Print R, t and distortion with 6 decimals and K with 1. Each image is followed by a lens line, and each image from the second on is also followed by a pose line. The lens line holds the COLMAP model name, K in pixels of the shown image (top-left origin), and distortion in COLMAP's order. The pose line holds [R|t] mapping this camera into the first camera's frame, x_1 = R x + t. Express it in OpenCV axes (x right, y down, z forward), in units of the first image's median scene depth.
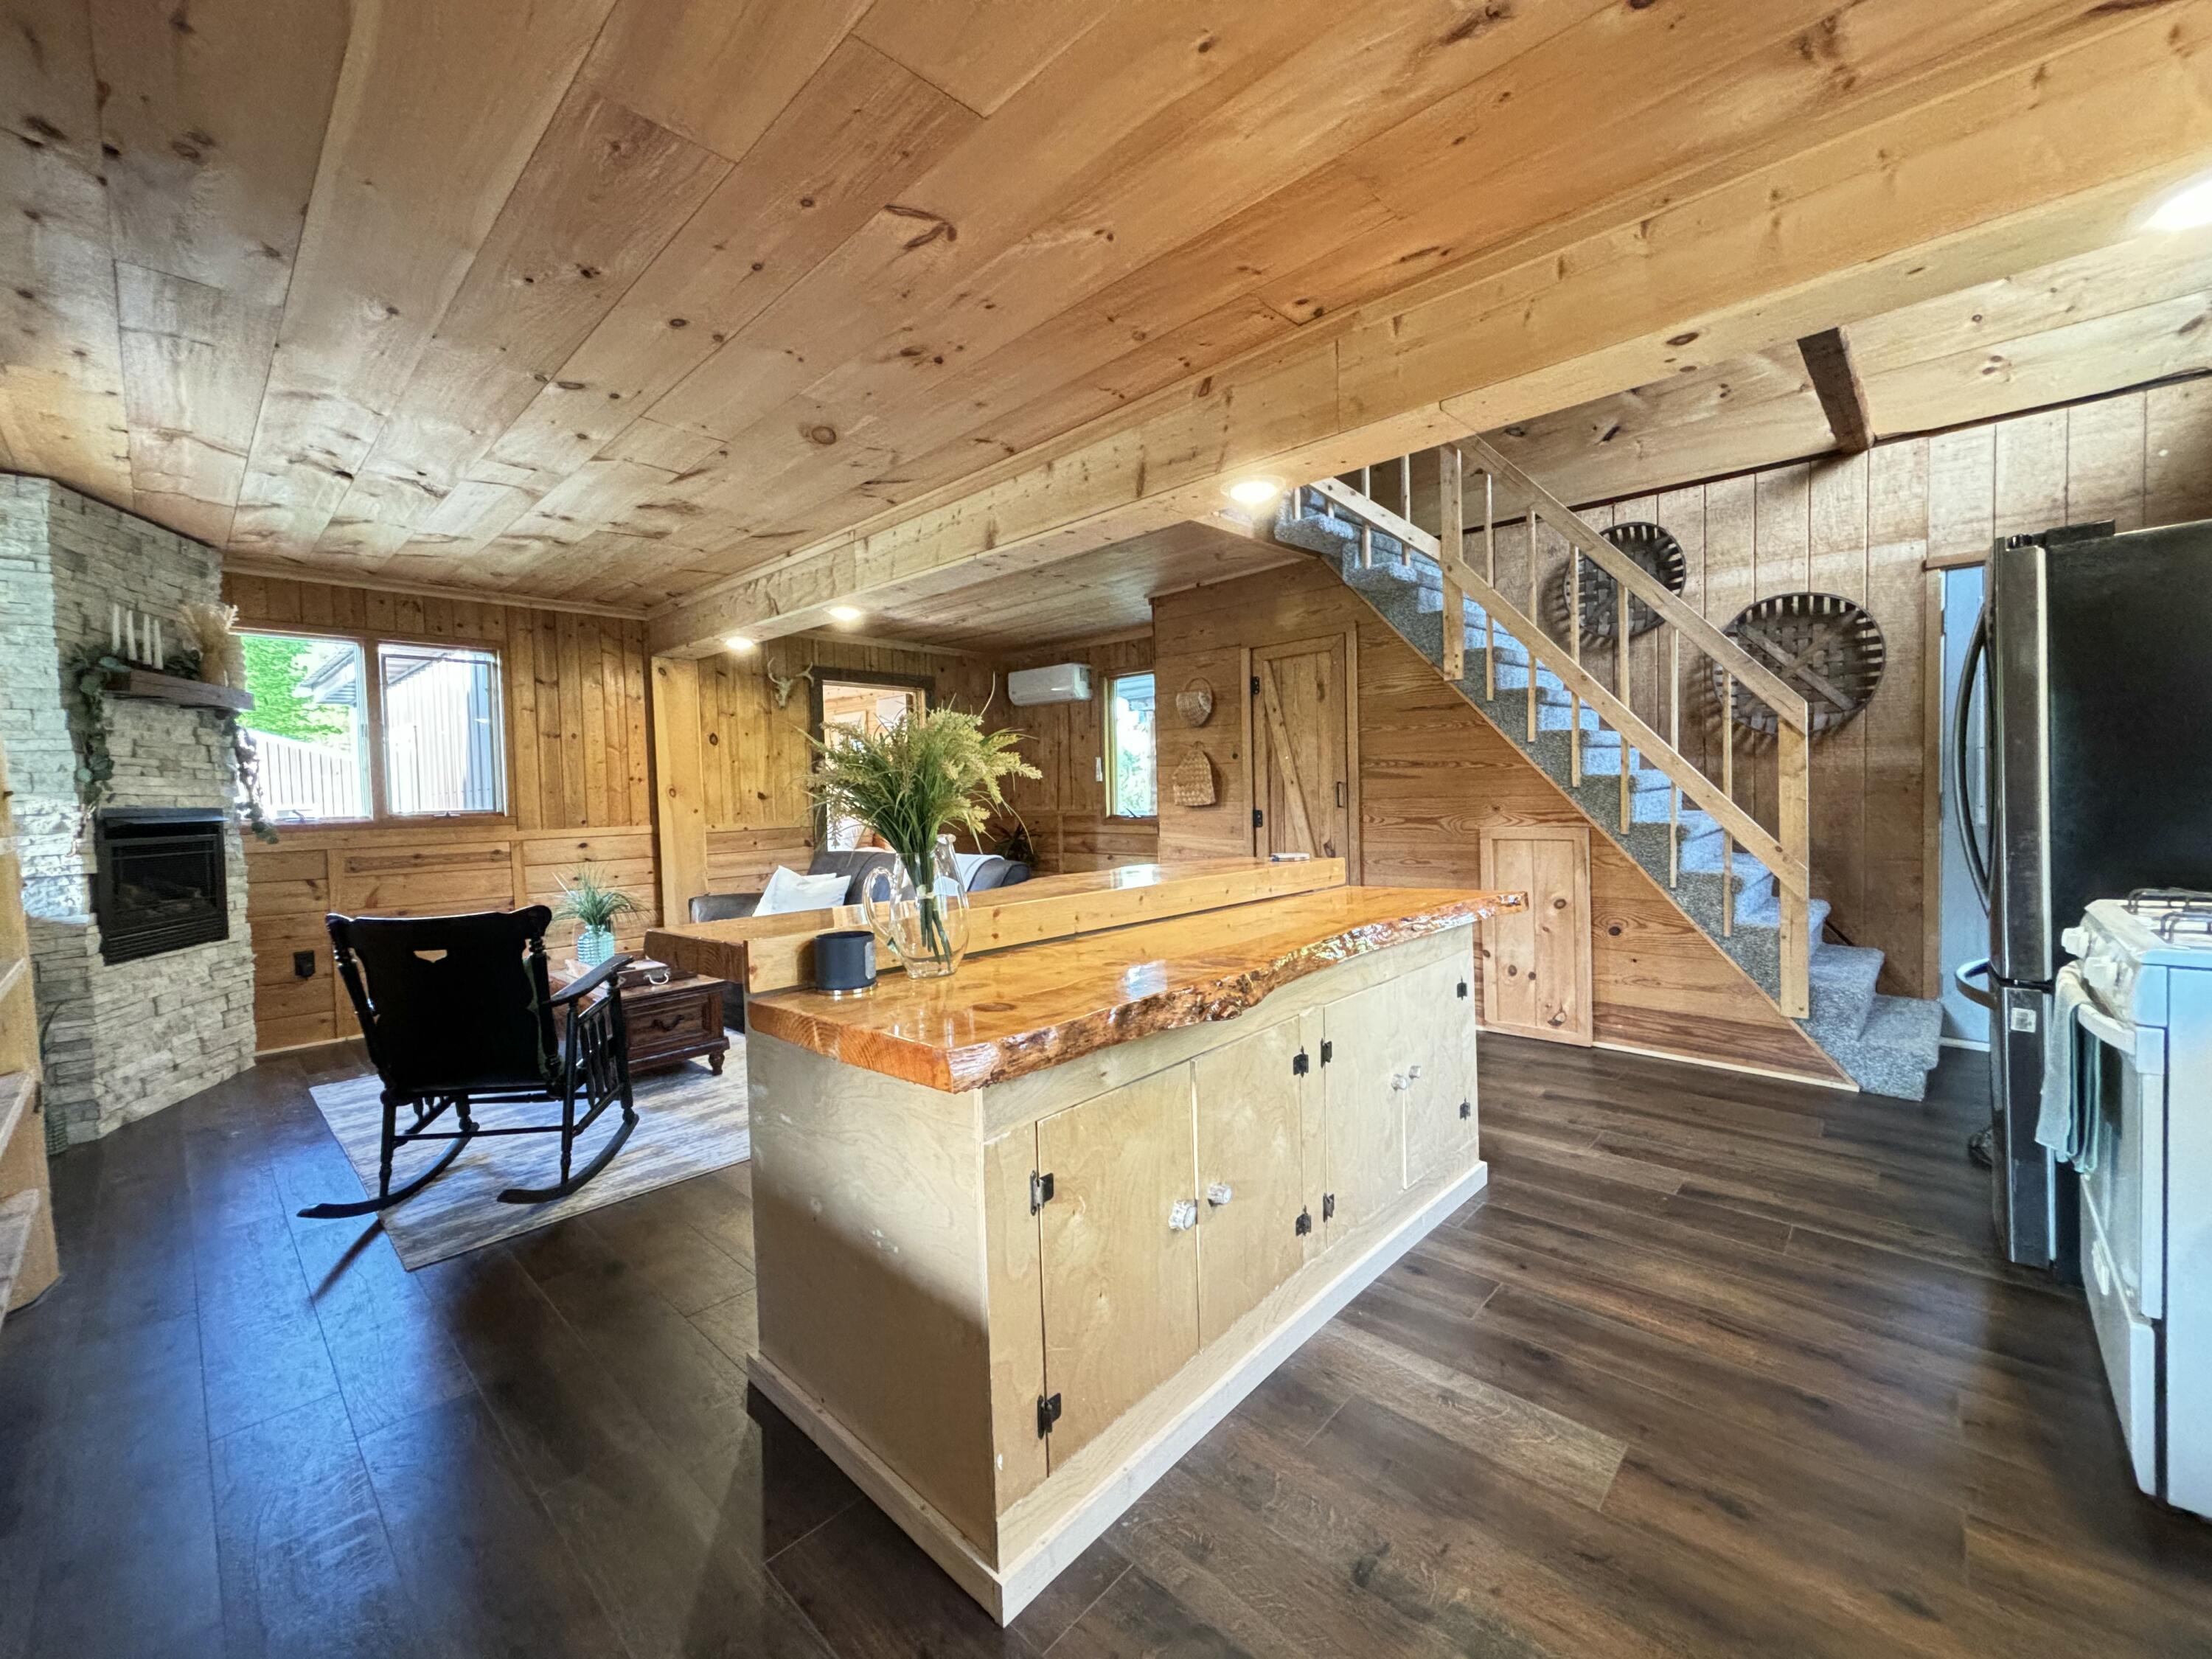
lens RADIAL K [[880.8, 0, 1106.0], [0, 880.8, 829.5], [0, 0, 1]] dist [0.002316, -0.000308]
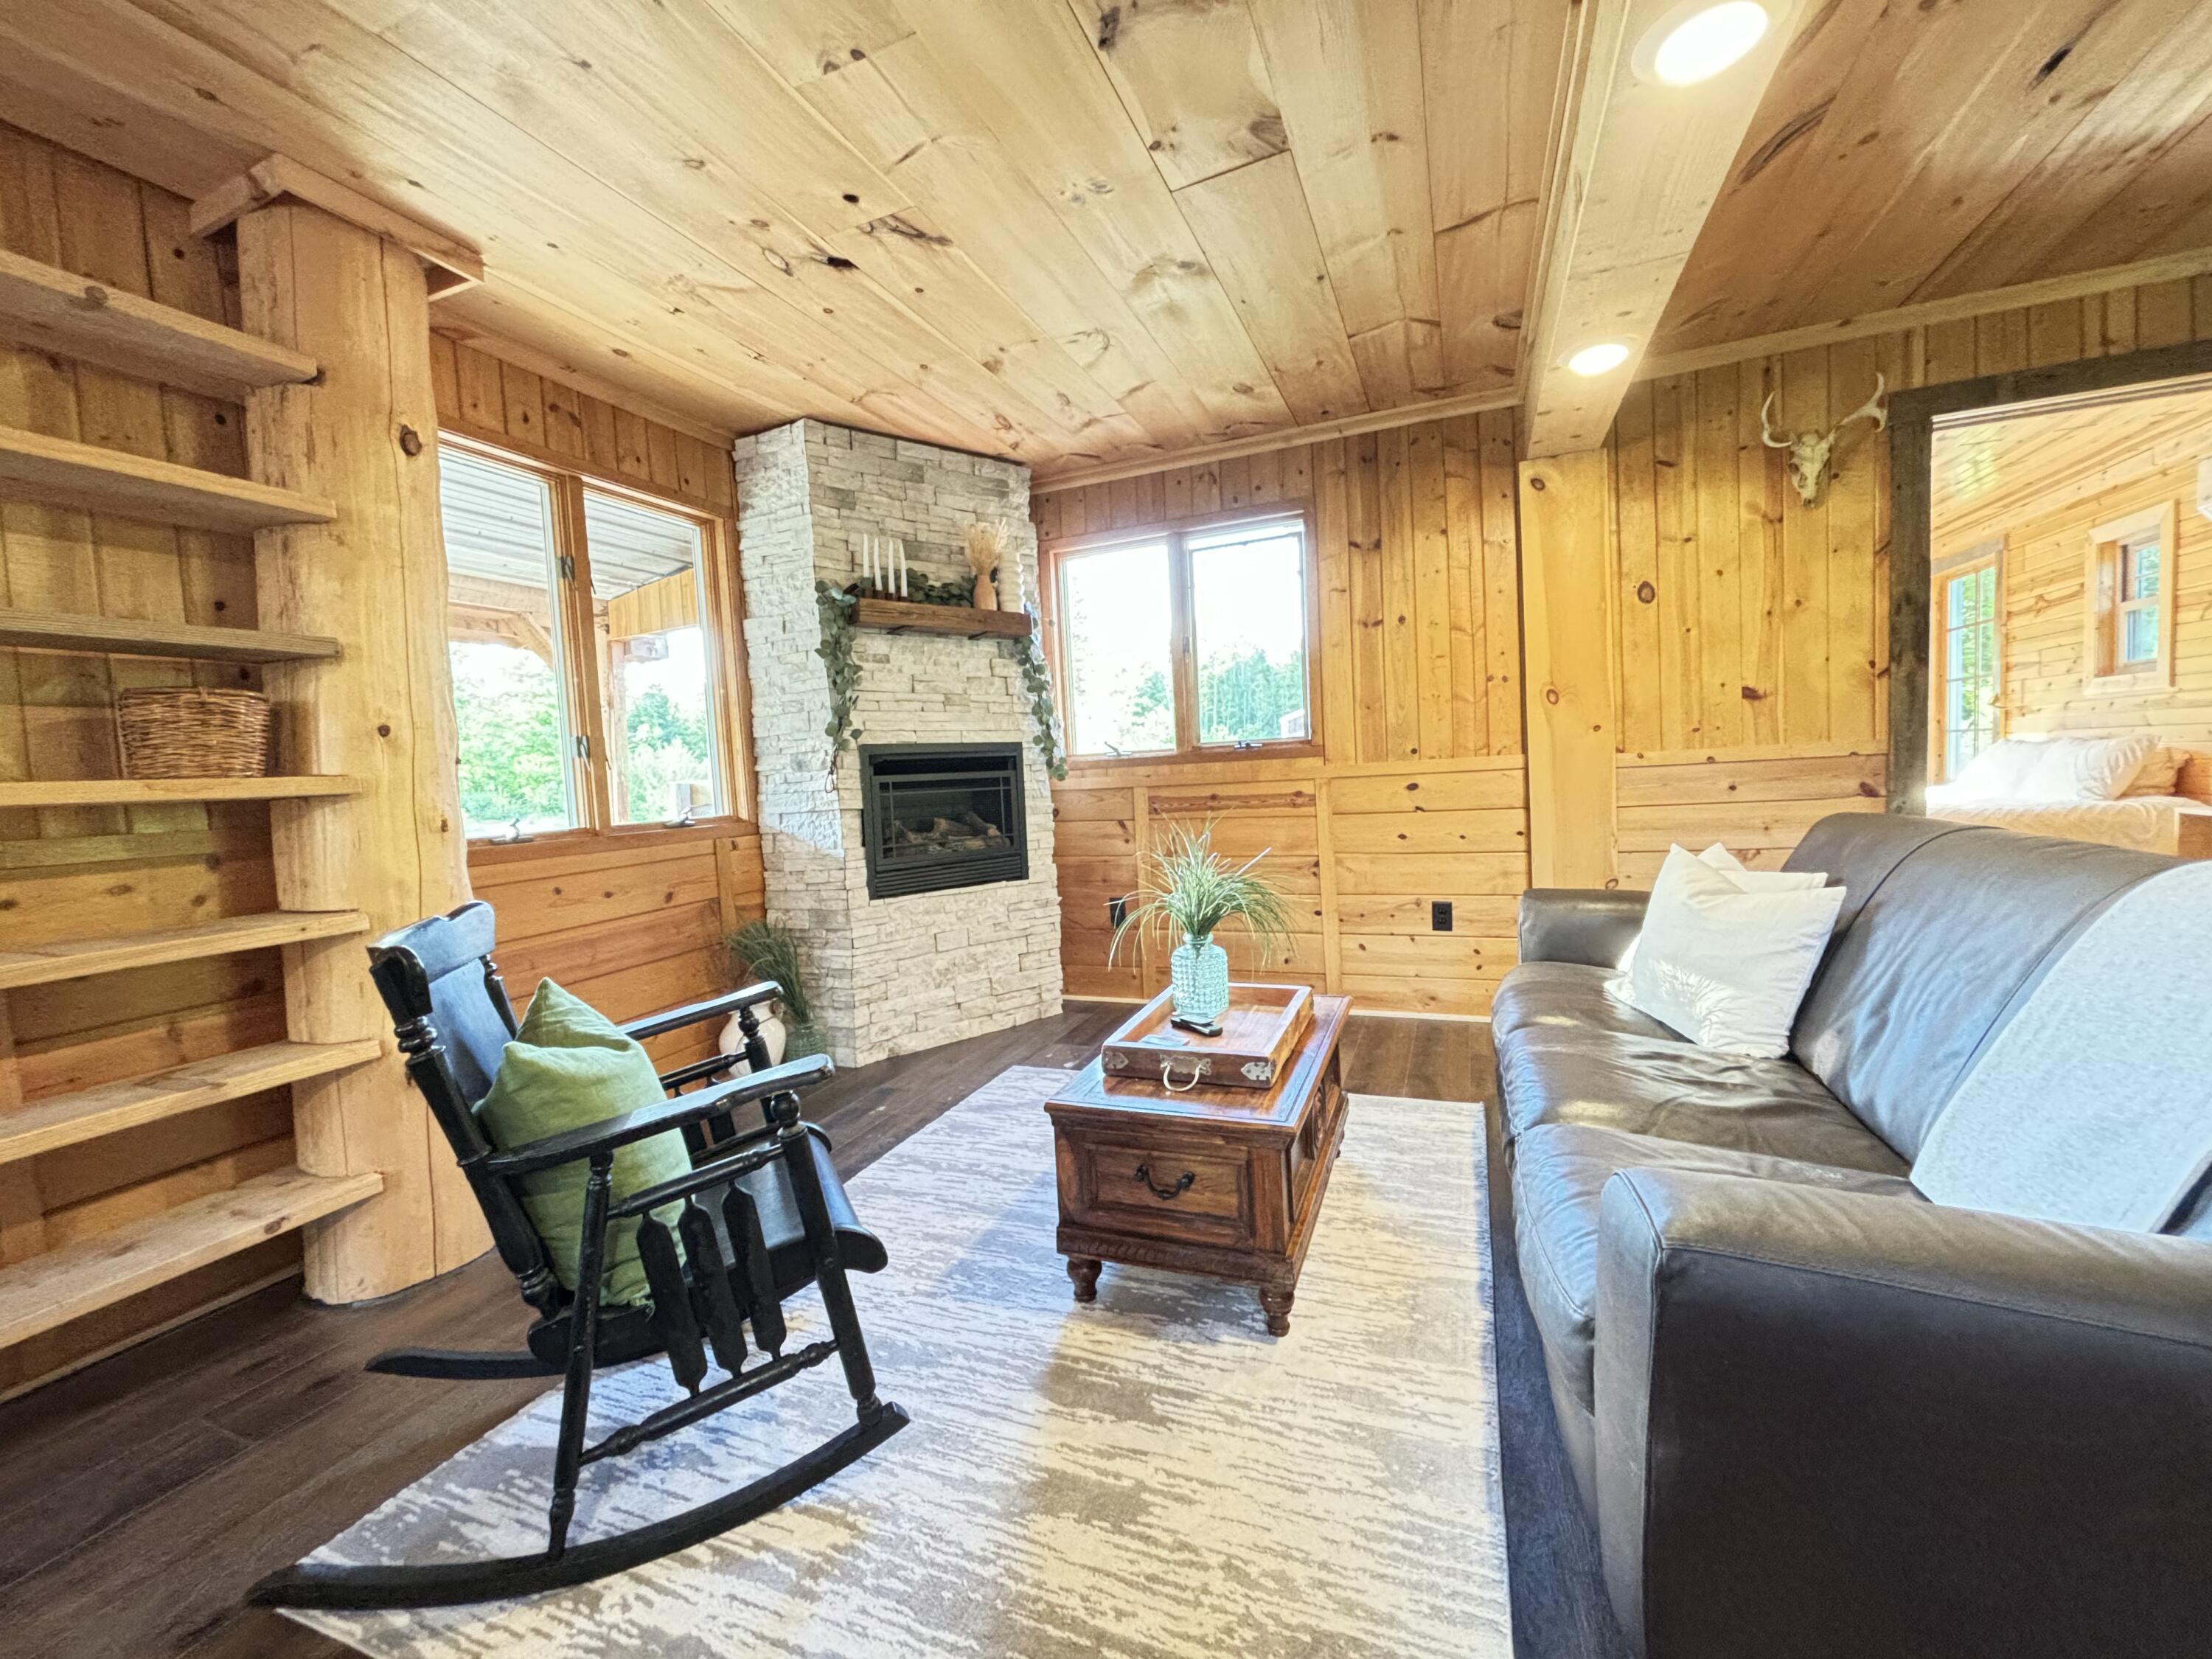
lens RADIAL K [[880.8, 0, 1106.0], [0, 880.8, 829.5], [0, 0, 1]] dist [0.002316, -0.000308]
pose [[0.363747, 0.067612, -0.929041, -0.081612], [0.006018, 0.997171, 0.074926, -0.000873], [0.931478, -0.032845, 0.362311, 0.743842]]
